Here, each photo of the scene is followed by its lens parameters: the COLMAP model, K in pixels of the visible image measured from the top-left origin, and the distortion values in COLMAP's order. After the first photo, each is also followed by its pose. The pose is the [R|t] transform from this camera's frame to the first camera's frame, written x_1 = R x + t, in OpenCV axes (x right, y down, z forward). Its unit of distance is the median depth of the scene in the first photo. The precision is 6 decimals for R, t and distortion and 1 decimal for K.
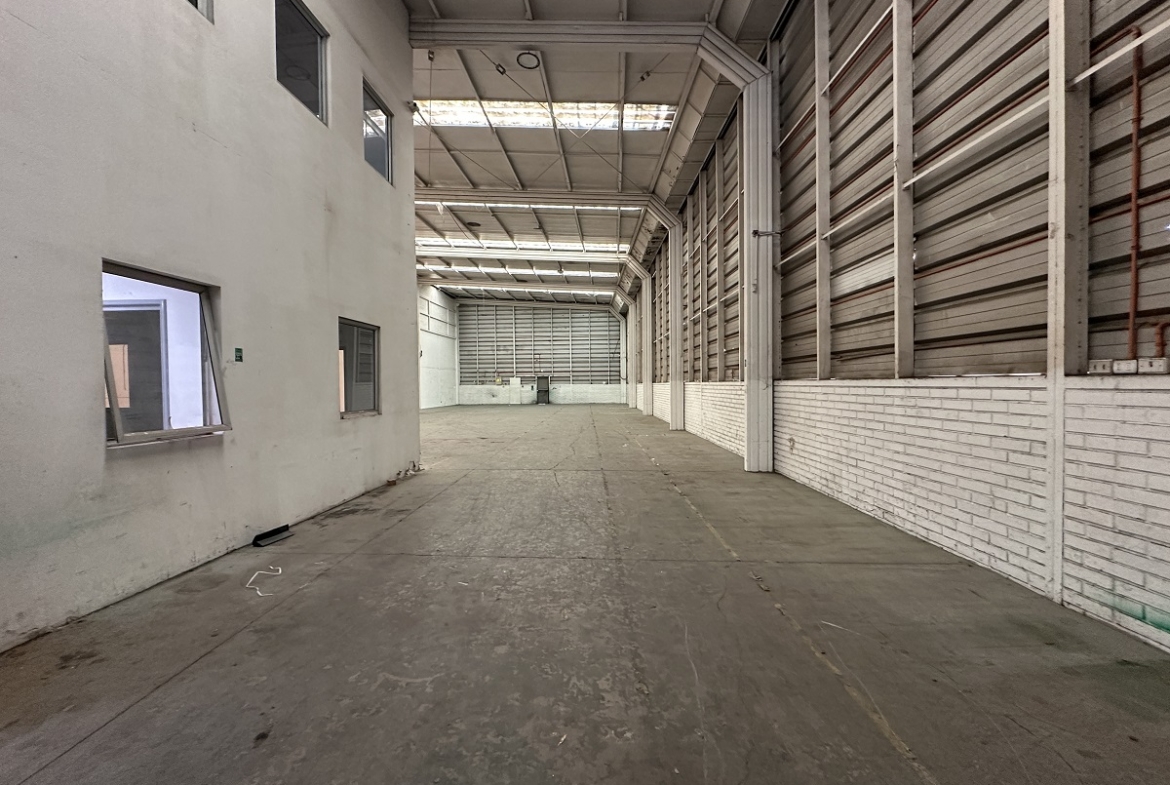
lens RADIAL K [[465.9, 0, 585.0], [0, 465.9, 392.5], [0, 0, 1]] dist [-0.000649, 0.000013]
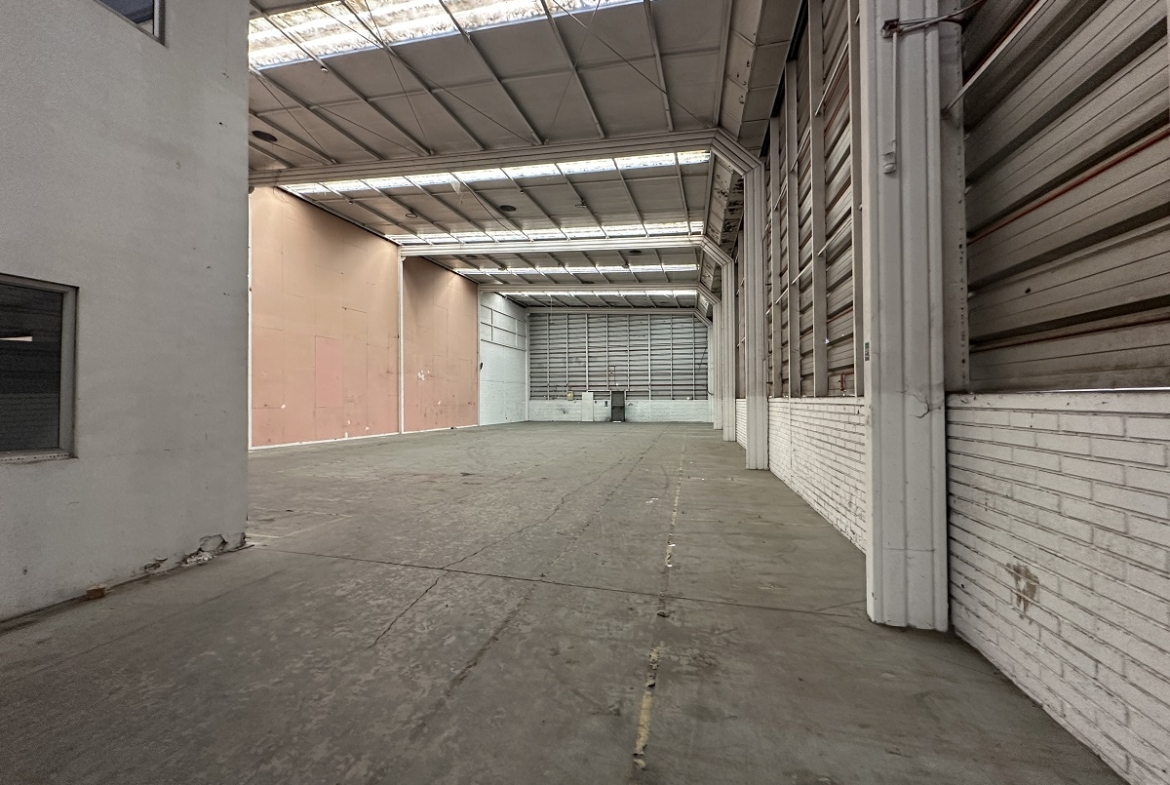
lens RADIAL K [[465.9, 0, 585.0], [0, 465.9, 392.5], [0, 0, 1]] dist [-0.000649, 0.000013]
pose [[0.976296, 0.002146, -0.216427, 0.068033], [-0.009221, 0.999455, -0.031684, -0.004403], [0.216241, 0.032929, 0.975785, 0.194990]]
